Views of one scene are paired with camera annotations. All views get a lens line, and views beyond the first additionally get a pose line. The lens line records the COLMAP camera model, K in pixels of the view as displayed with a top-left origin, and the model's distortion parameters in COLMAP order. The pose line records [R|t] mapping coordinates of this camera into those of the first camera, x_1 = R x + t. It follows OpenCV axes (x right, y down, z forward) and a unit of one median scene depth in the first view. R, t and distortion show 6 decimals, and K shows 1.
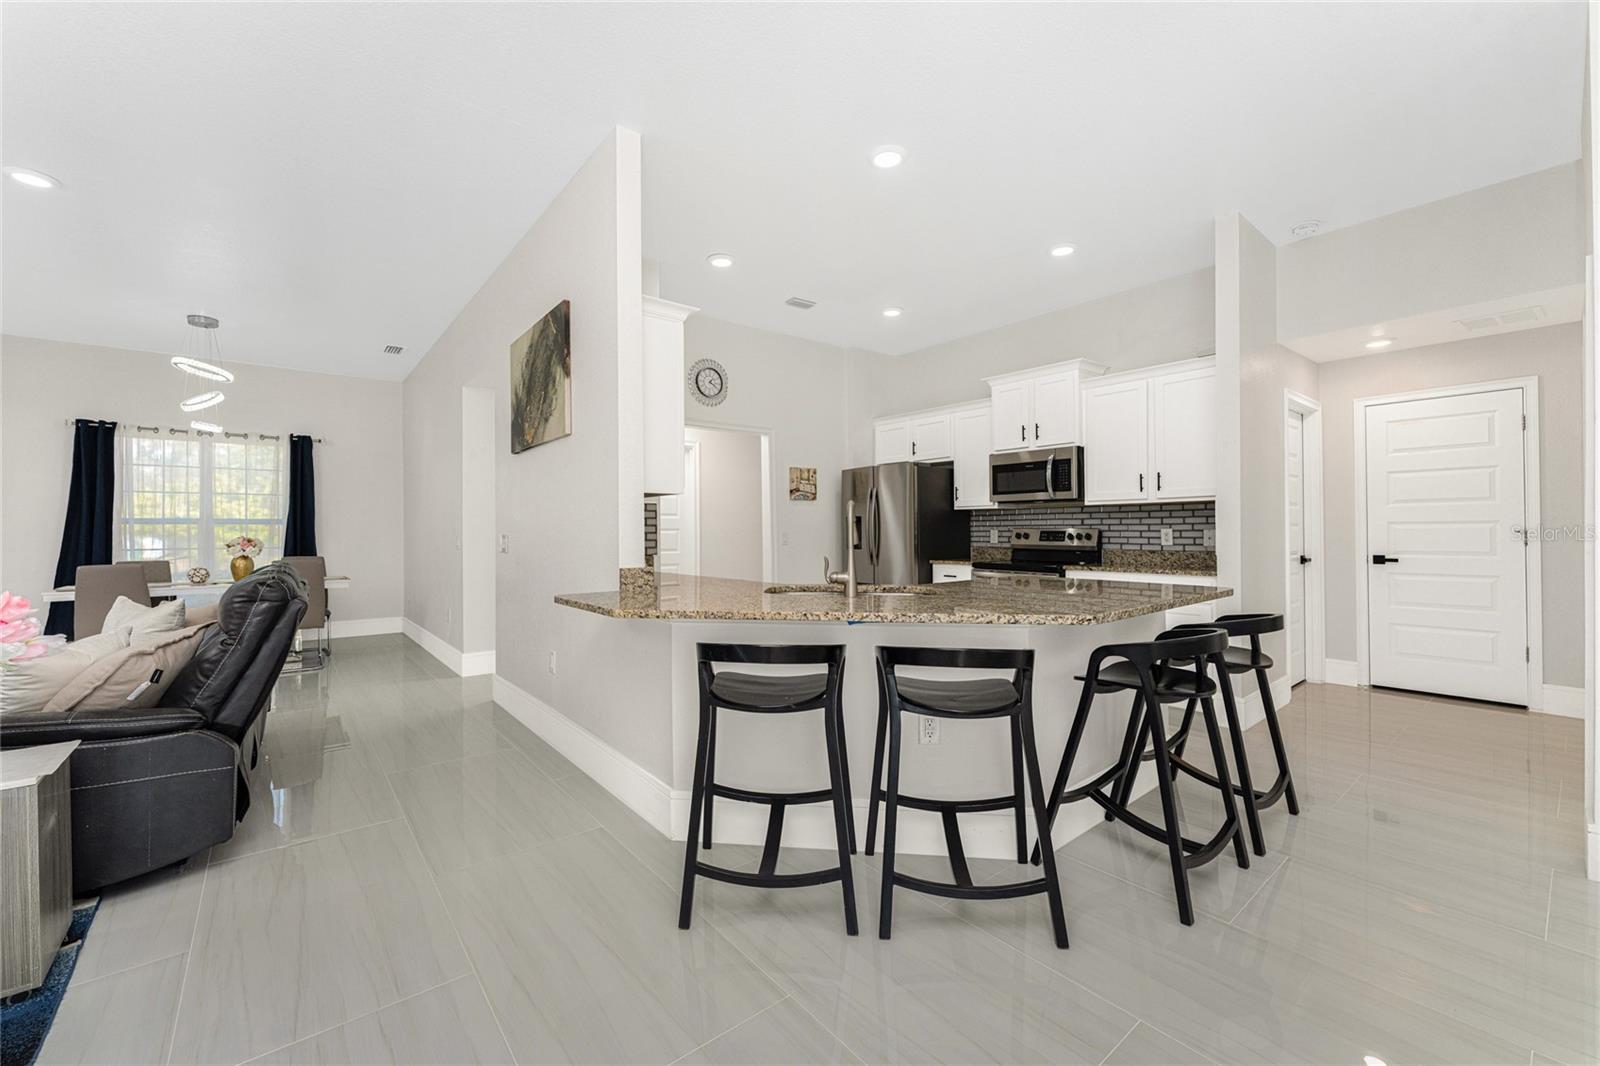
lens RADIAL K [[638.0, 0, 800.0], [0, 638.0, 533.0], [0, 0, 1]] dist [-0.001197, -0.000170]
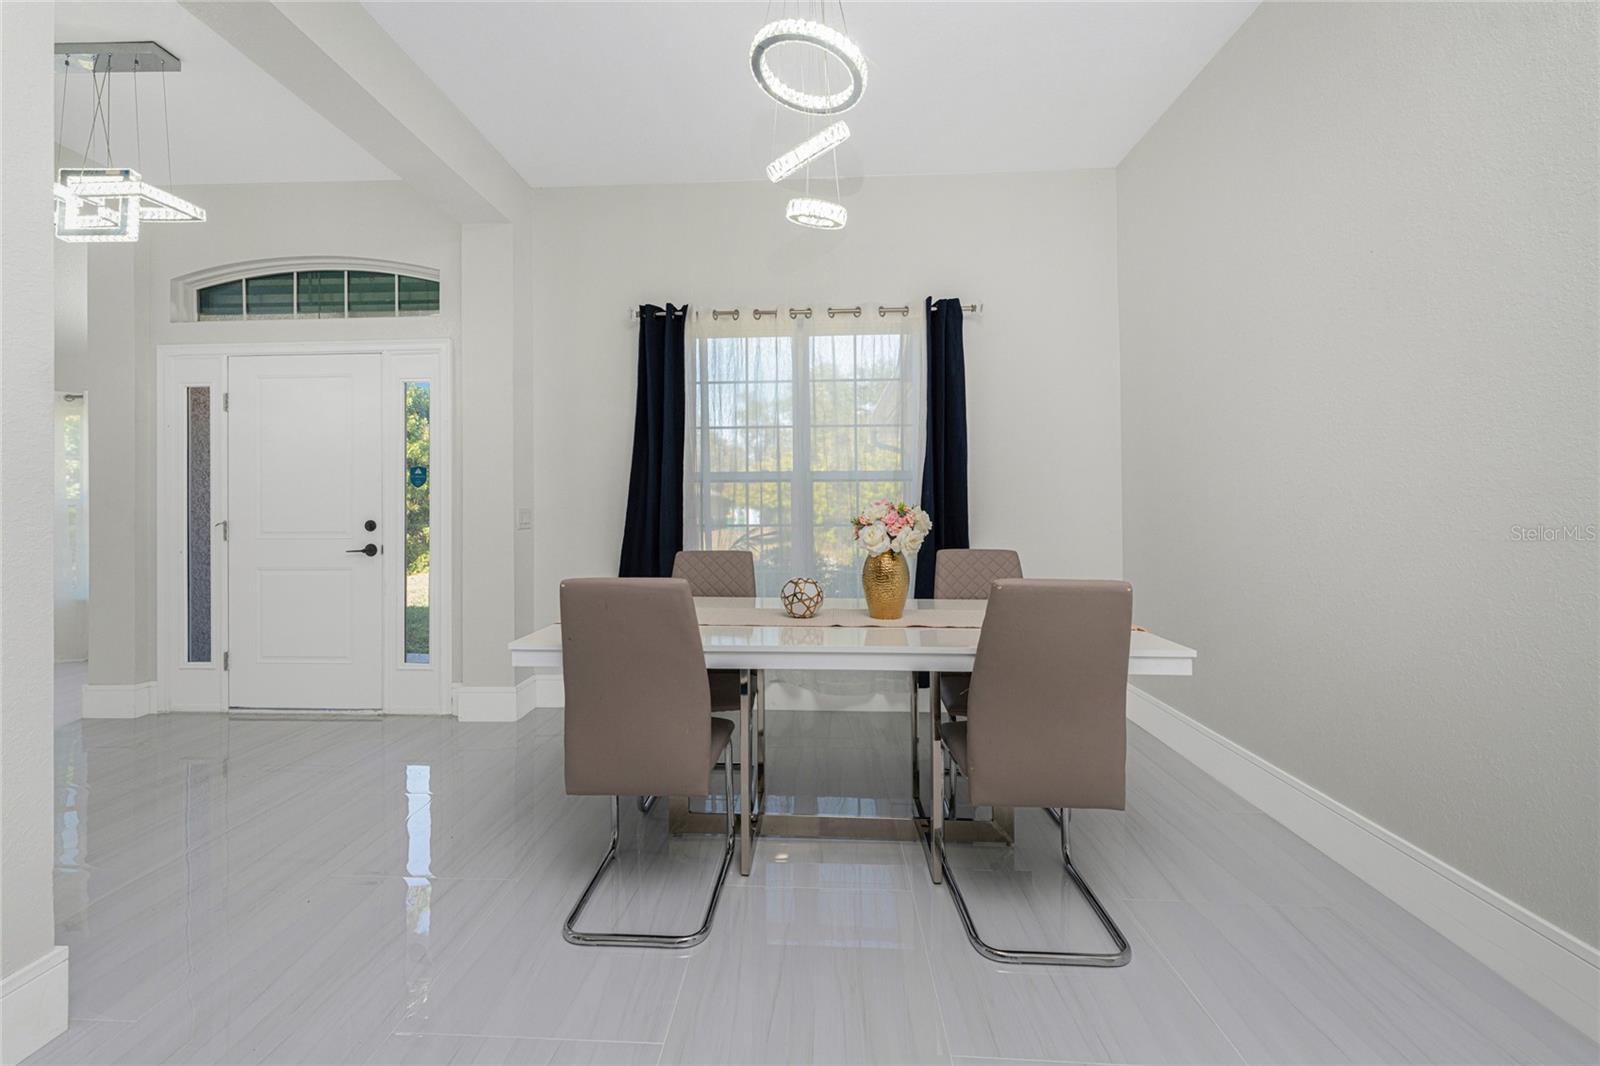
lens RADIAL K [[638.0, 0, 800.0], [0, 638.0, 533.0], [0, 0, 1]] dist [-0.001197, -0.000170]
pose [[0.752402, 0.023744, -0.658276, -0.678785], [0.001721, 0.999276, 0.038011, 0.010805], [0.658702, -0.029733, 0.751816, 0.695757]]
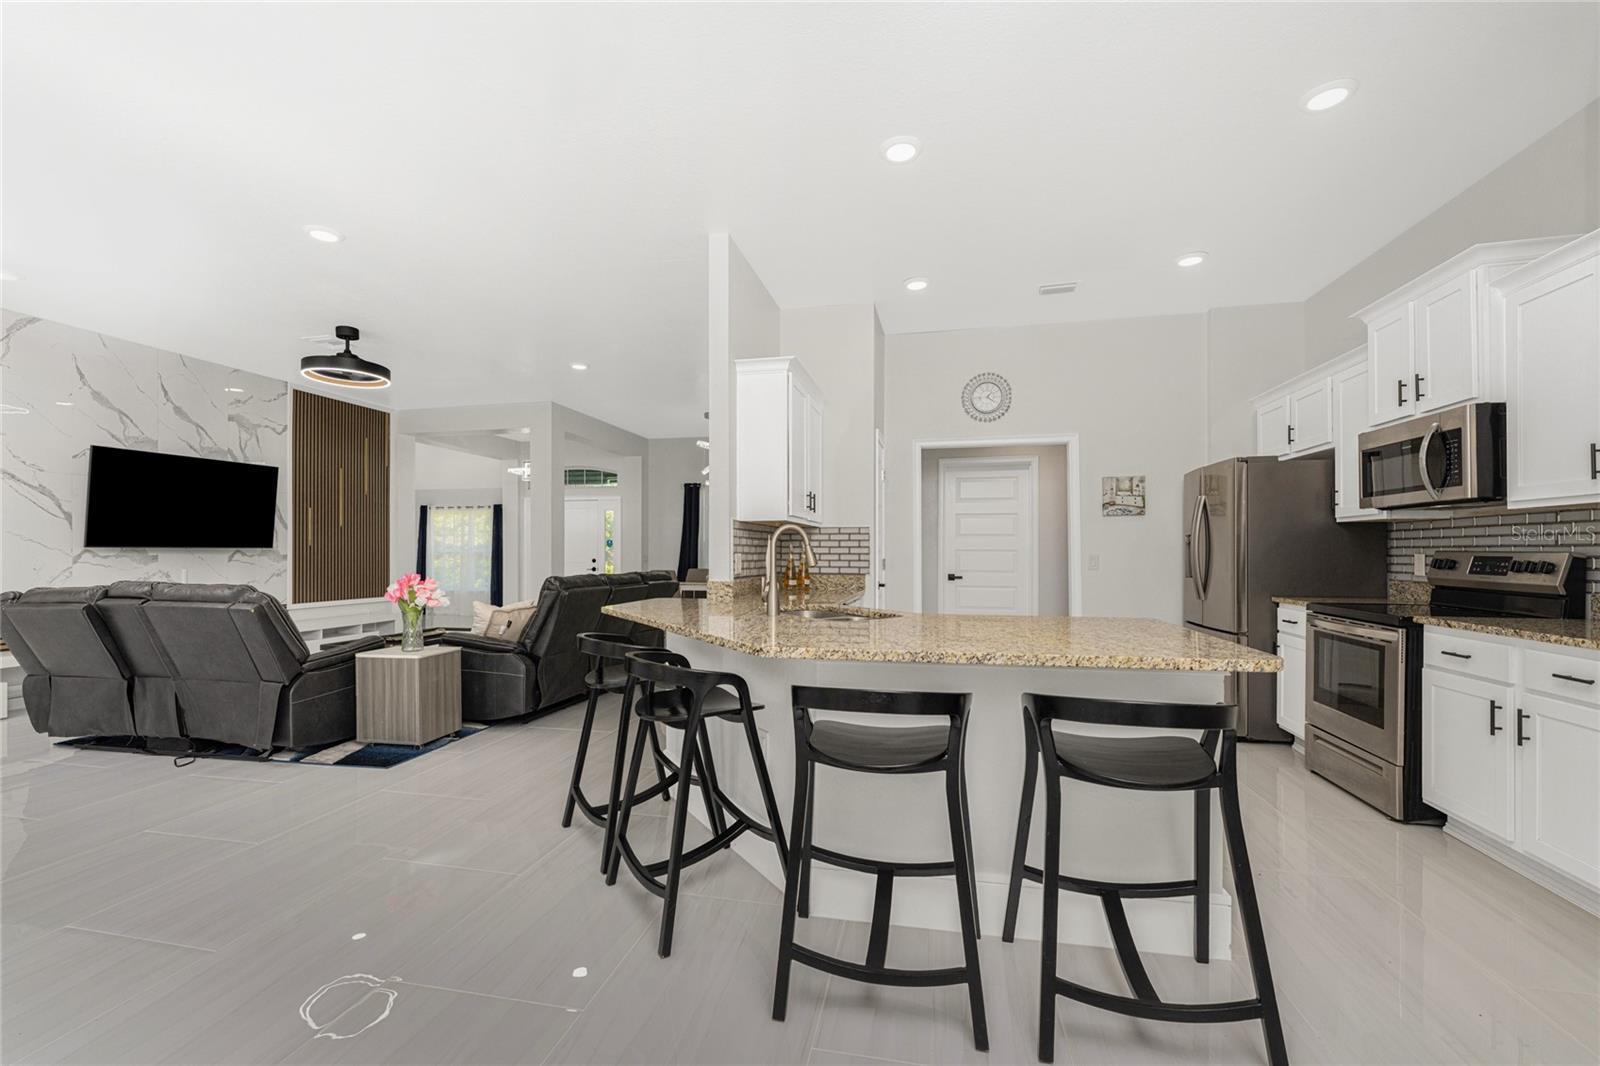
lens RADIAL K [[670.8, 0, 798.6], [0, 670.8, 574.4], [0, 0, 1]] dist [-0.000205, -0.000063]
pose [[0.622454, 0.030961, -0.782043, 0.462206], [-0.004988, 0.999354, 0.035594, -0.005095], [0.782640, -0.018255, 0.622207, 0.148602]]
